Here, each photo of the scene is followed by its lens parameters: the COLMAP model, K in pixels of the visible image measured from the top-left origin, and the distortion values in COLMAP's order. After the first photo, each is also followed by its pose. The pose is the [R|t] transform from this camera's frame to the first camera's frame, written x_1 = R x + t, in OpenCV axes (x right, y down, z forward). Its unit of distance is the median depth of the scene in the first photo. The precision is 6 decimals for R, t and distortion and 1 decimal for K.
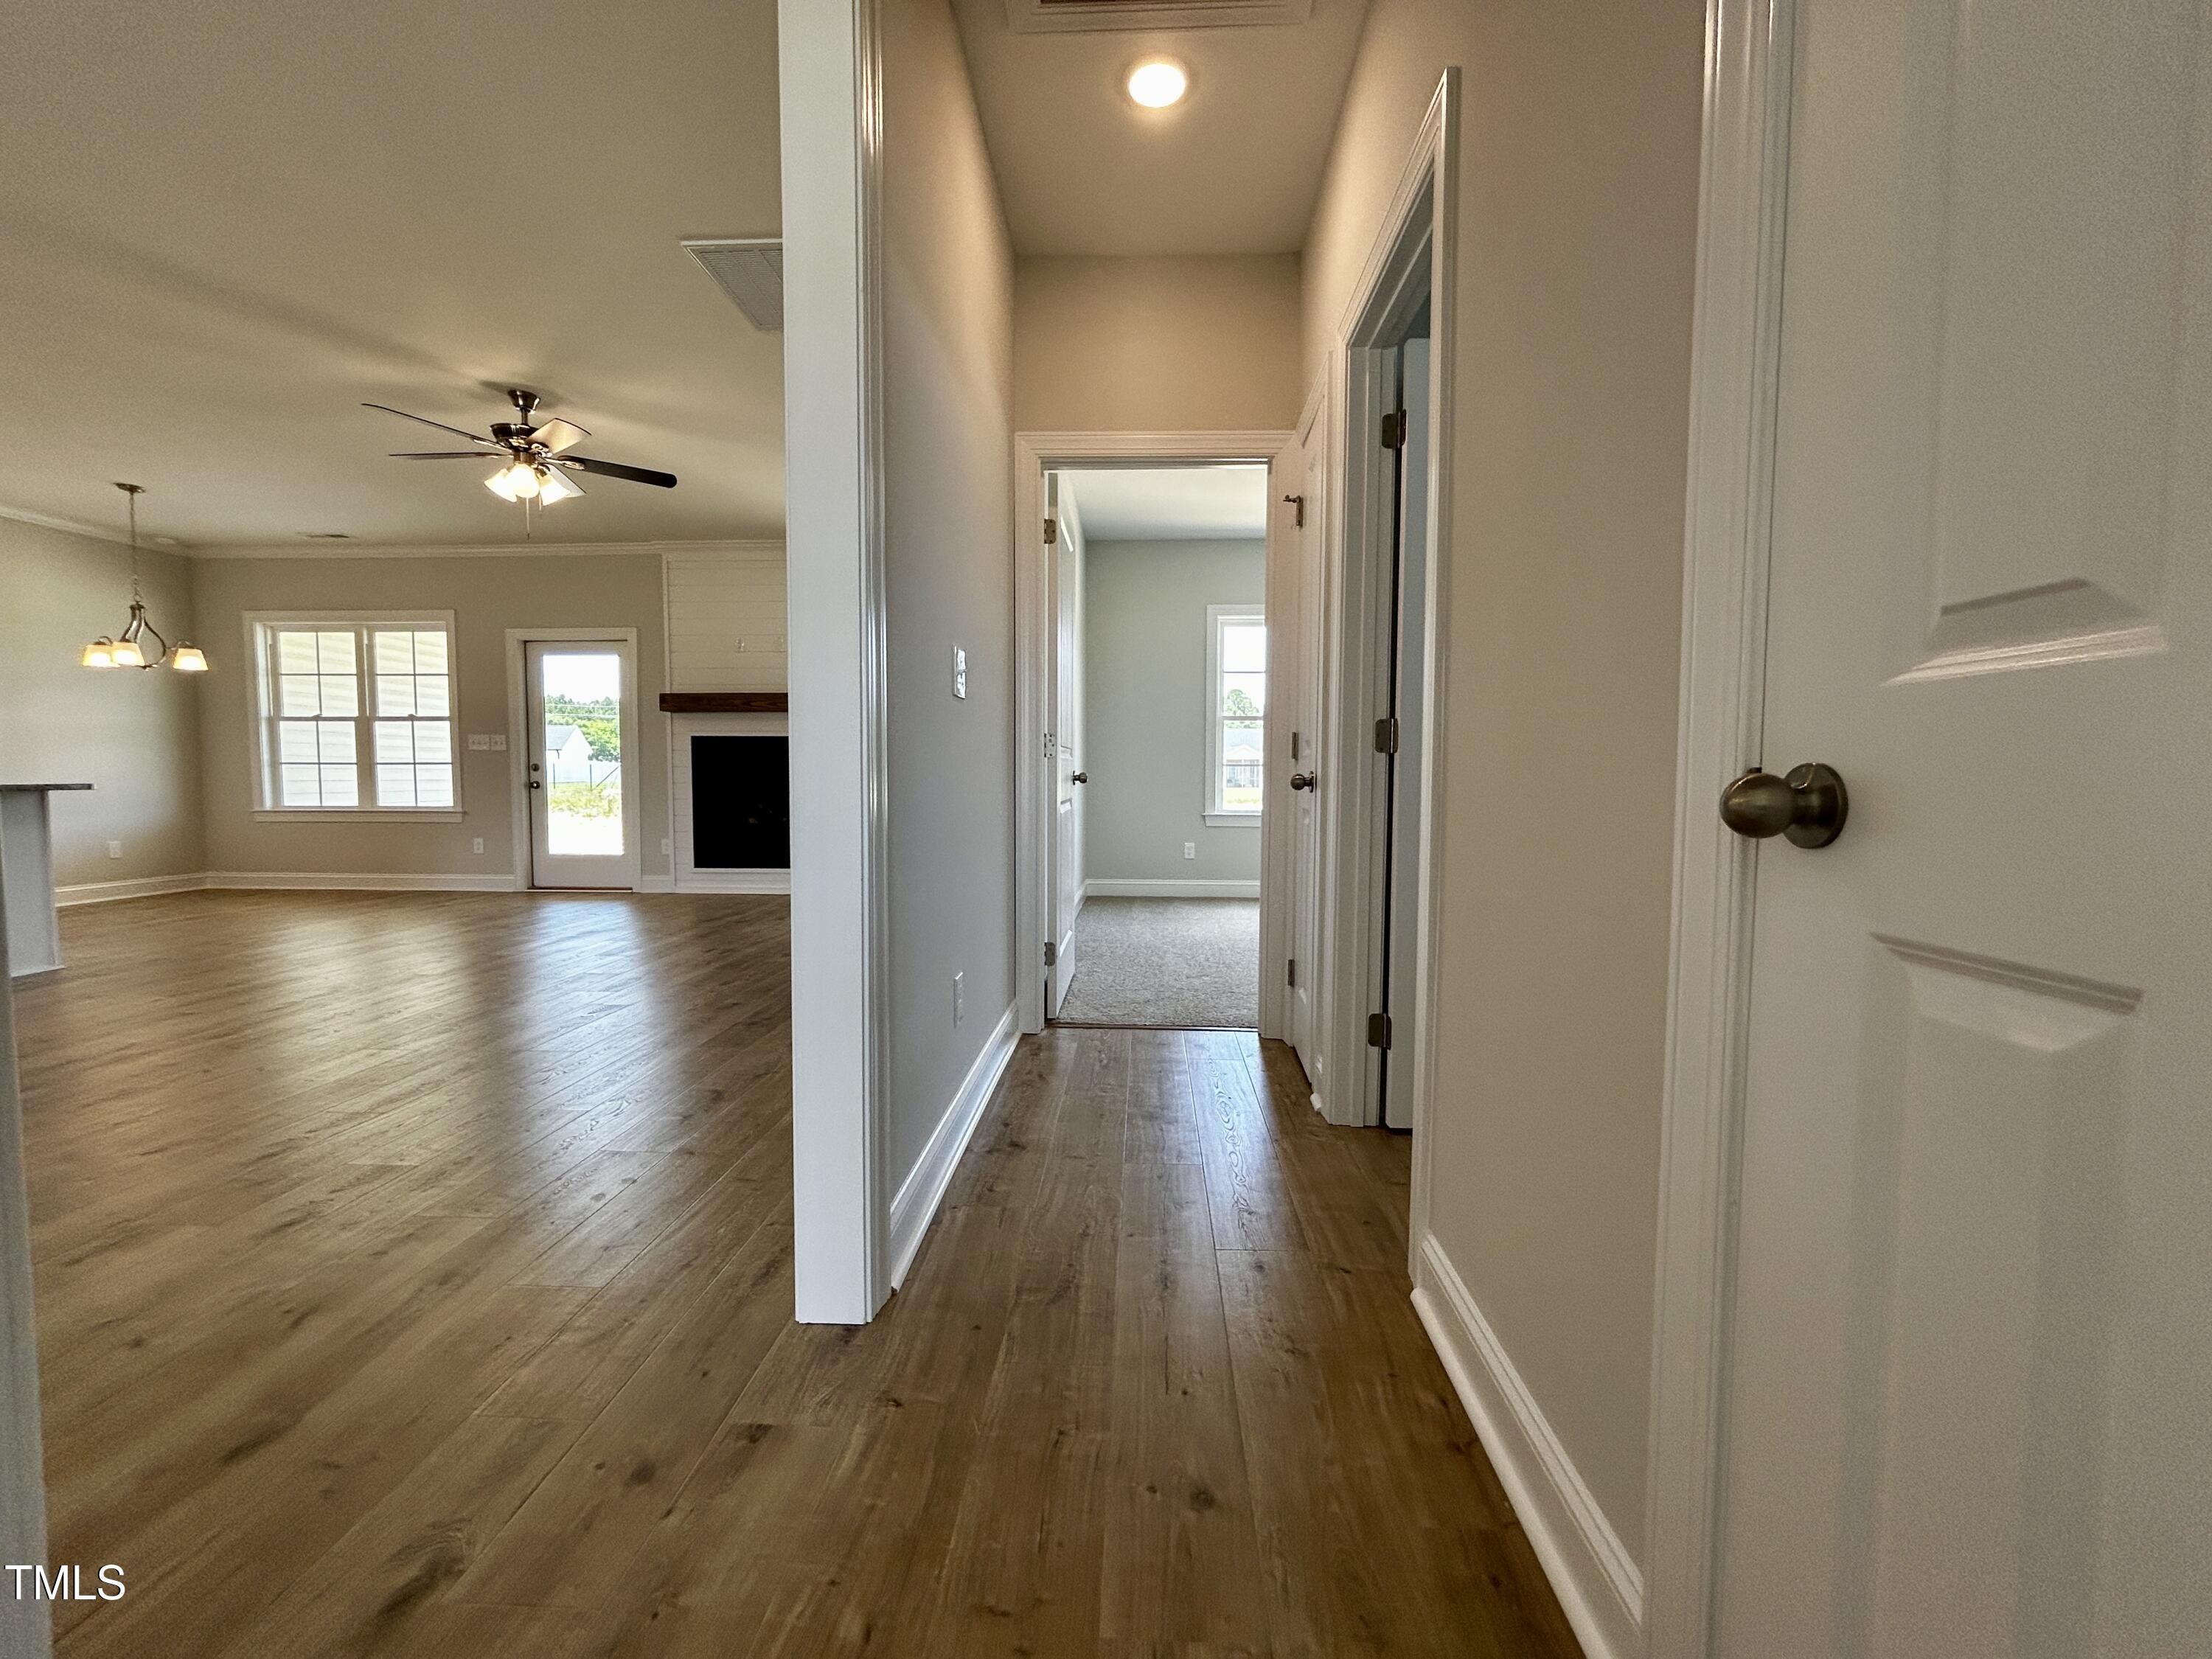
lens RADIAL K [[890.4, 0, 1099.9], [0, 890.4, 831.9], [0, 0, 1]] dist [0.001365, -0.000184]
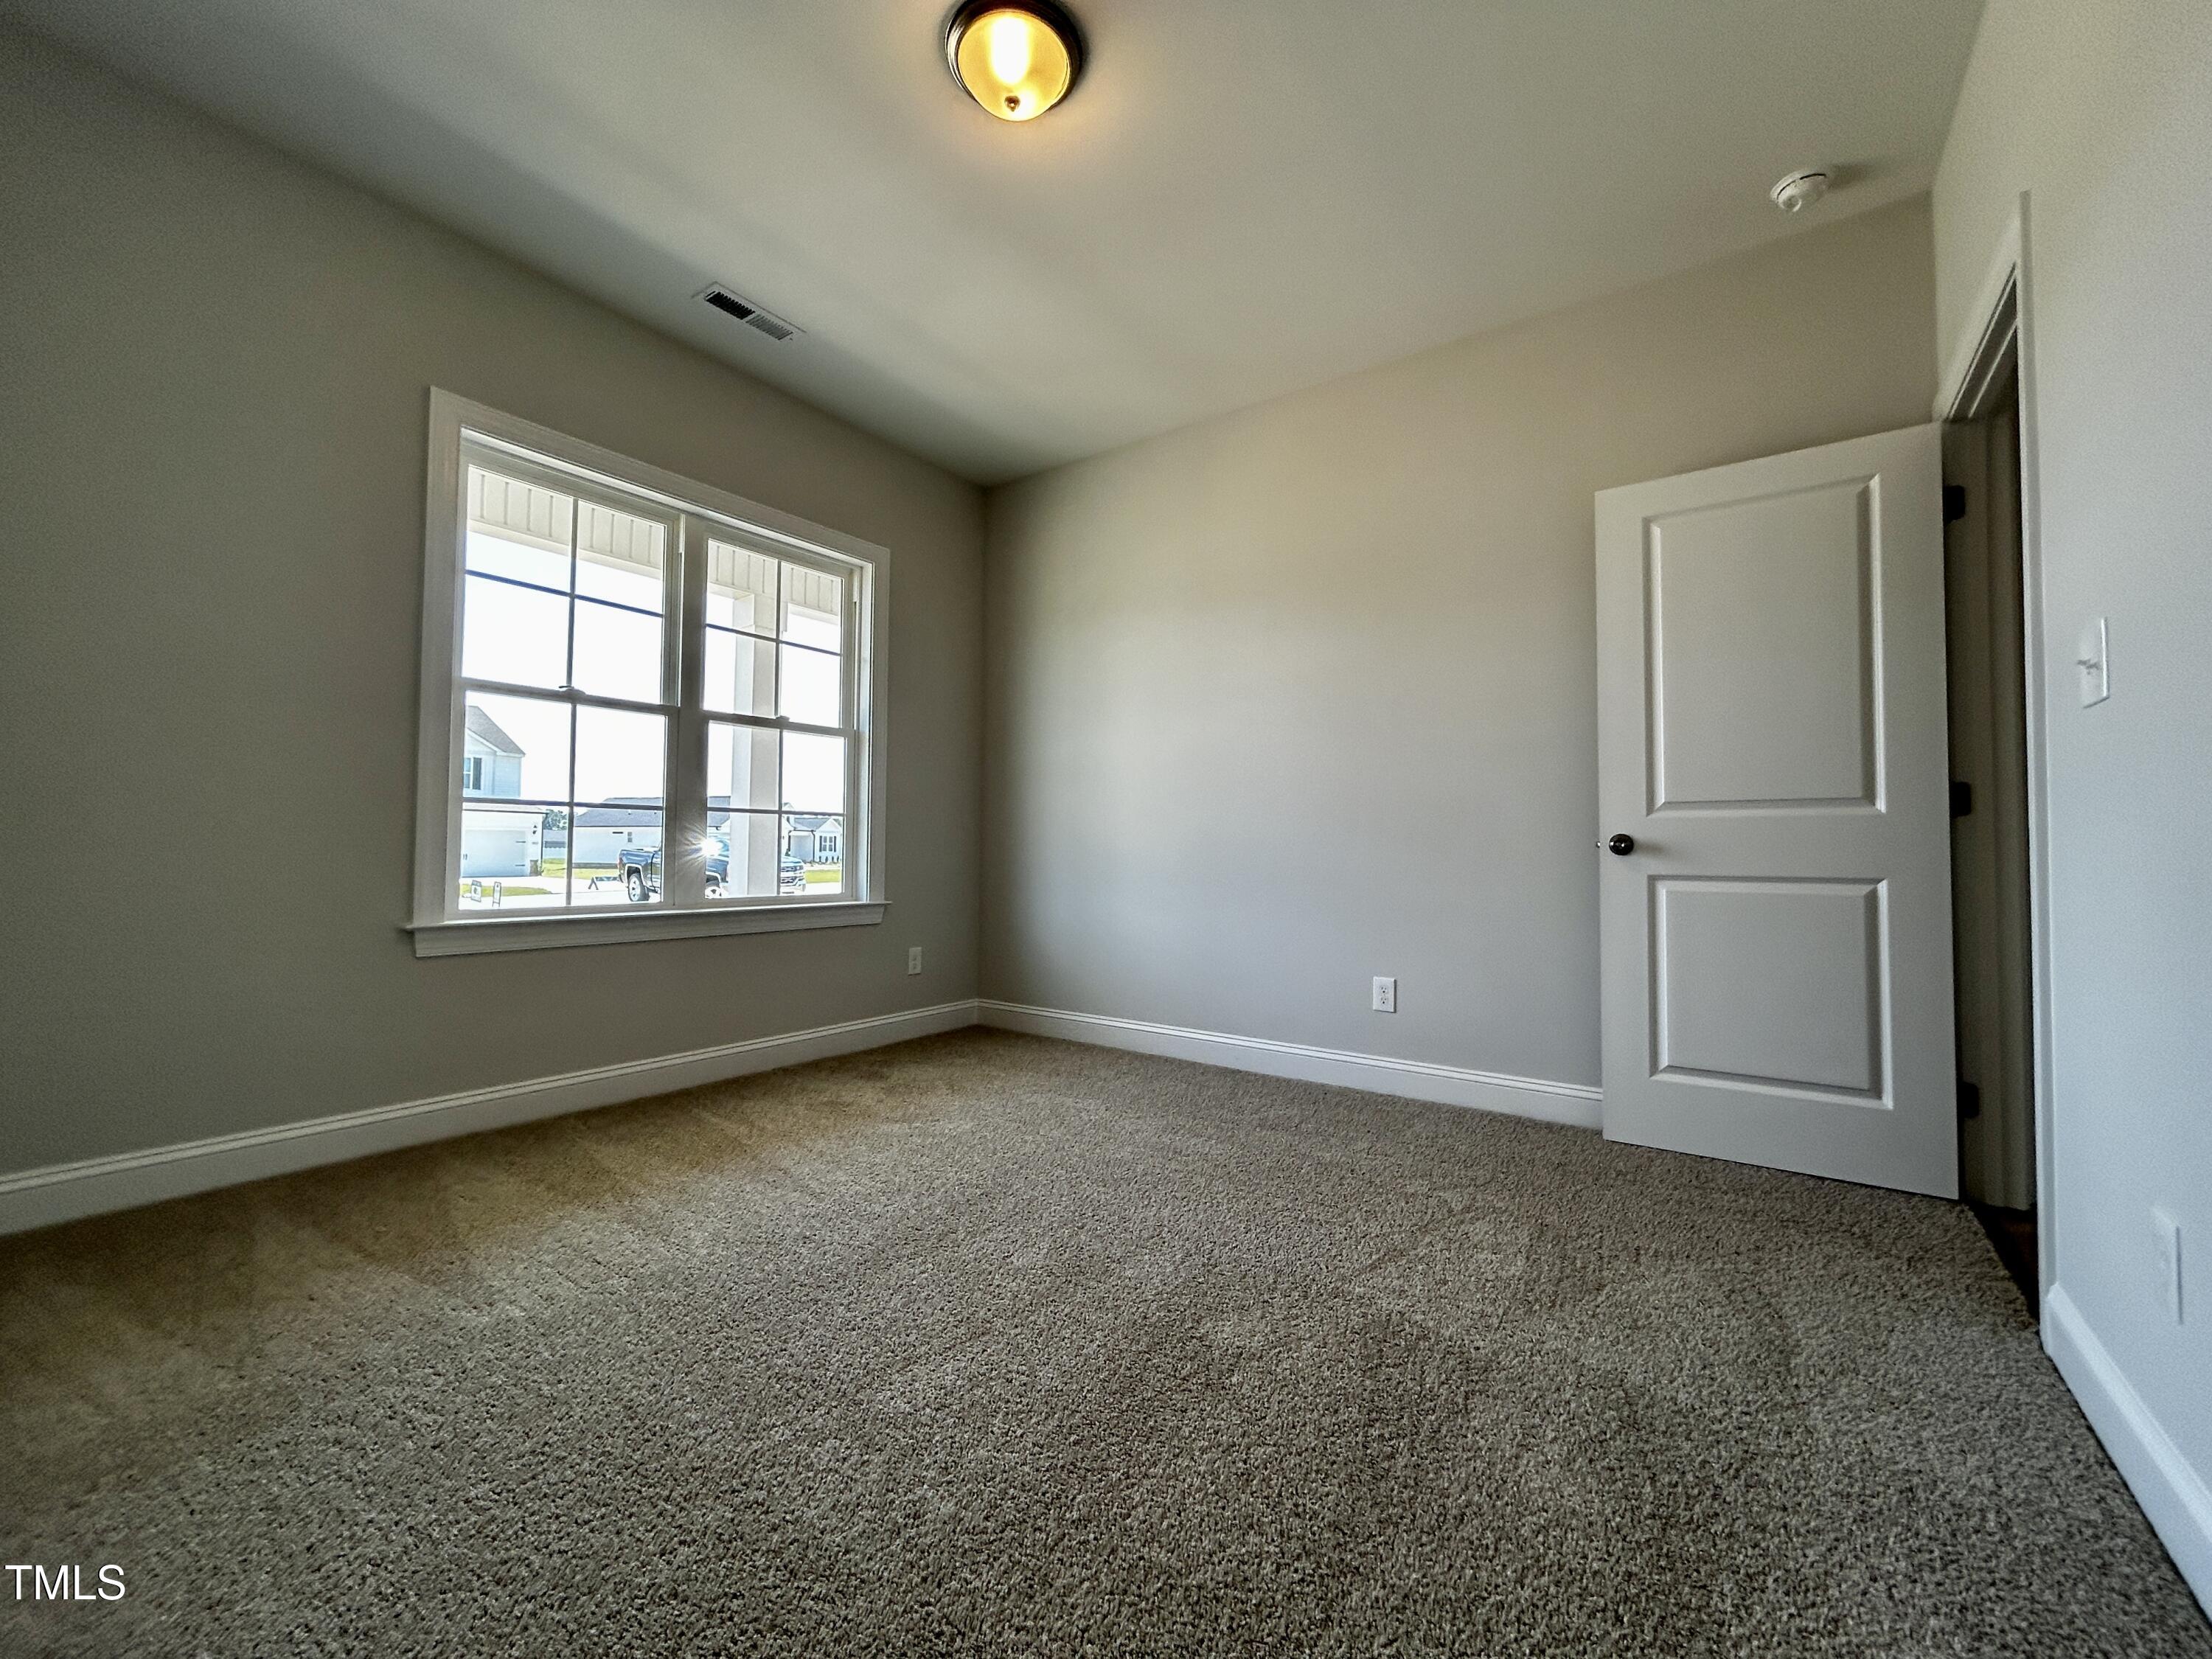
lens RADIAL K [[890.4, 0, 1094.0], [0, 890.4, 813.3], [0, 0, 1]] dist [0.001365, -0.000184]
pose [[0.557022, 0.041990, 0.829436, -1.101653], [0.045309, 0.995697, -0.080835, -0.028296], [-0.829261, 0.082608, 0.552723, 0.578475]]
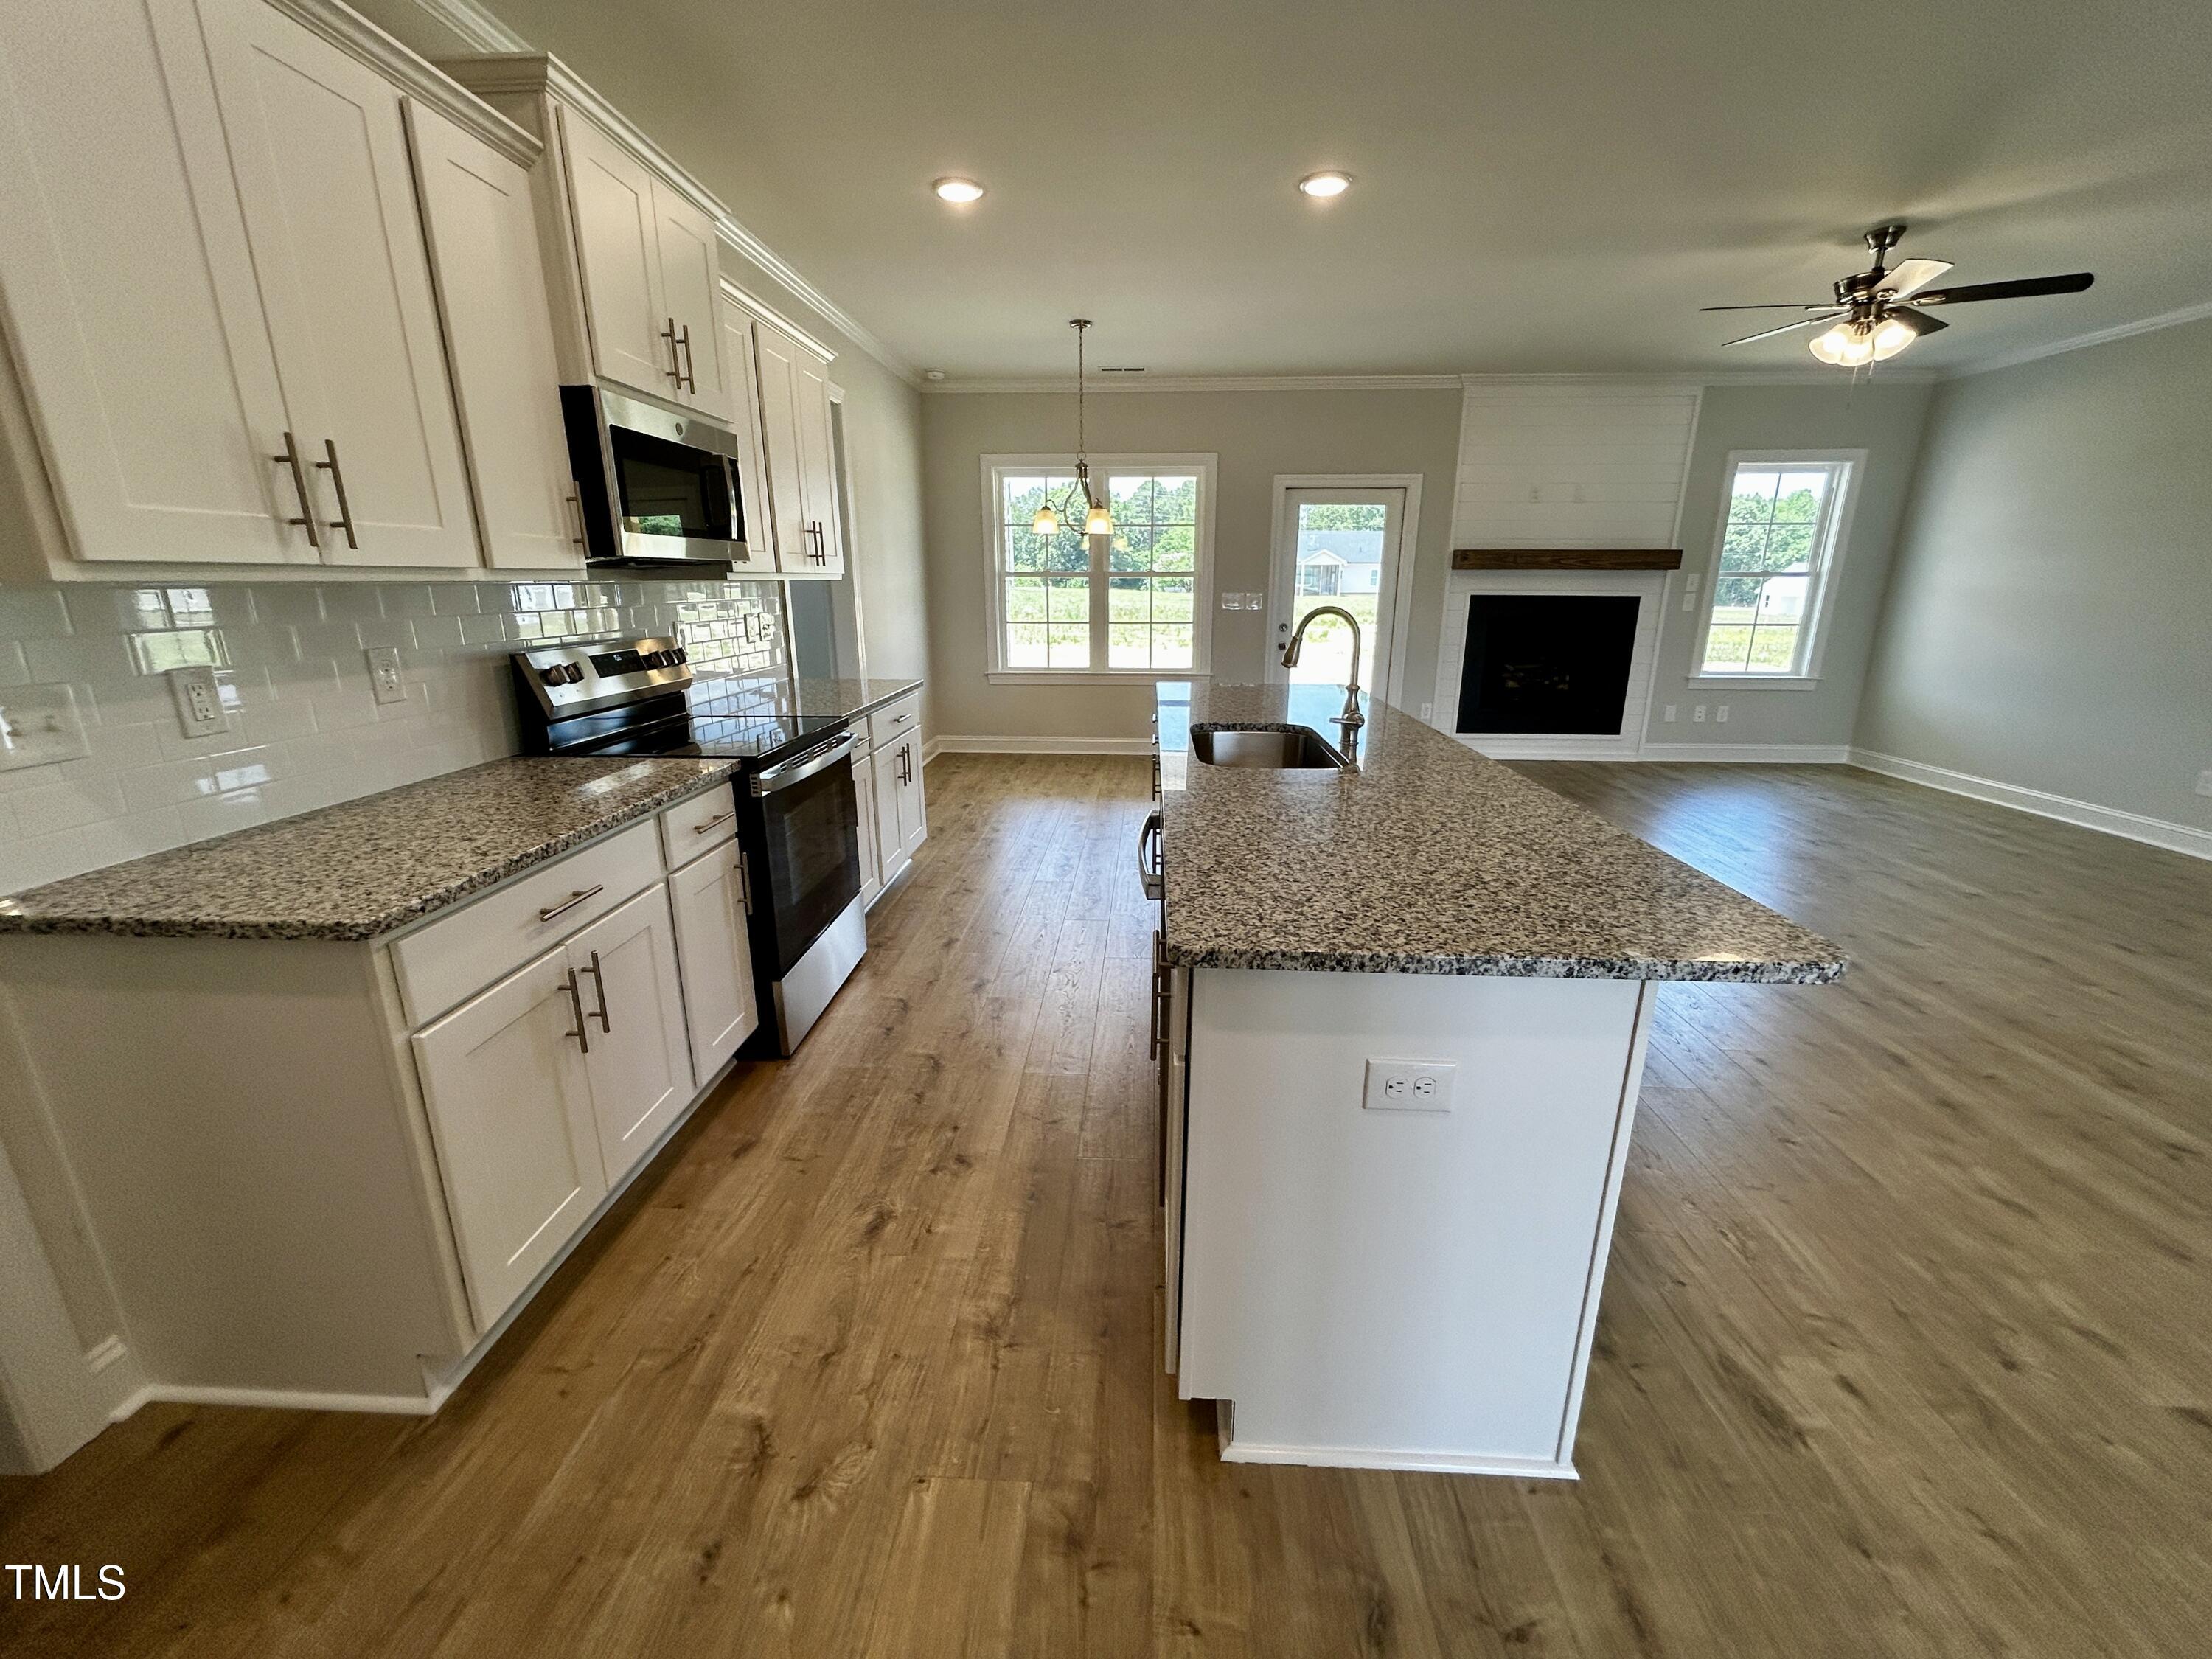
lens RADIAL K [[890.4, 0, 1105.5], [0, 890.4, 822.8], [0, 0, 1]] dist [0.001365, -0.000184]
pose [[0.999993, 0.001470, -0.003322, -0.824715], [-0.000761, 0.978985, 0.203932, -0.061814], [0.003552, -0.203928, 0.978979, 0.019610]]
